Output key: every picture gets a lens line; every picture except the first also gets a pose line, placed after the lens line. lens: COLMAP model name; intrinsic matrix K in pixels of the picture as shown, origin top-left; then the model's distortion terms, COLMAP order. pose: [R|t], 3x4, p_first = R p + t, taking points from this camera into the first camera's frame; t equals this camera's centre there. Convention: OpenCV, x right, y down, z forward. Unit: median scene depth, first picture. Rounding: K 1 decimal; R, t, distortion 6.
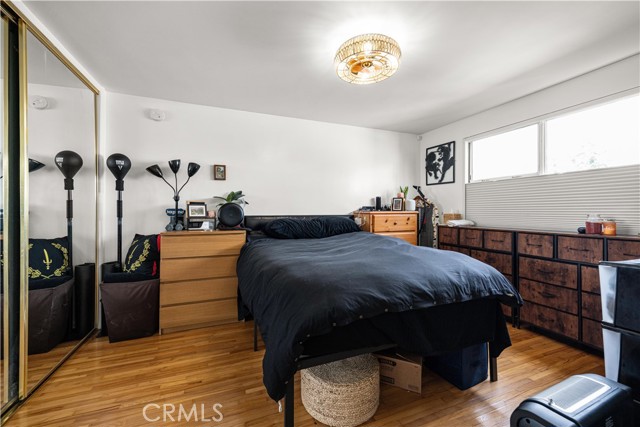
lens RADIAL K [[256.9, 0, 320.5], [0, 256.9, 211.1], [0, 0, 1]] dist [0.000057, -0.000143]
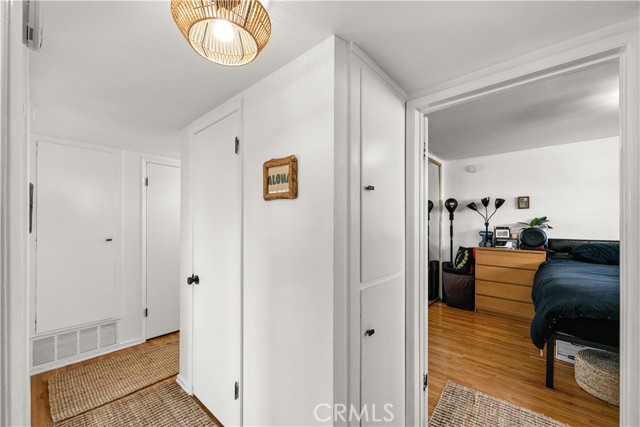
lens RADIAL K [[257.4, 0, 313.0], [0, 257.4, 220.4], [0, 0, 1]] dist [0.000839, -0.000141]
pose [[0.429601, -0.003911, -0.903010, 0.336386], [-0.004395, 0.999970, -0.006422, -0.058171], [0.903008, 0.006728, 0.429571, -0.518529]]
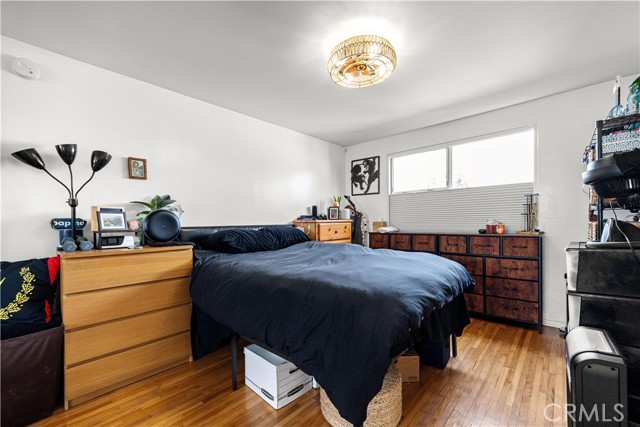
lens RADIAL K [[264.7, 0, 318.3], [0, 264.7, 228.7], [0, 0, 1]] dist [0.001147, -0.000062]
pose [[0.901039, -0.025231, 0.433004, -0.292640], [0.016142, 0.999566, 0.024654, 0.011390], [-0.433438, -0.015225, 0.901055, 0.107039]]
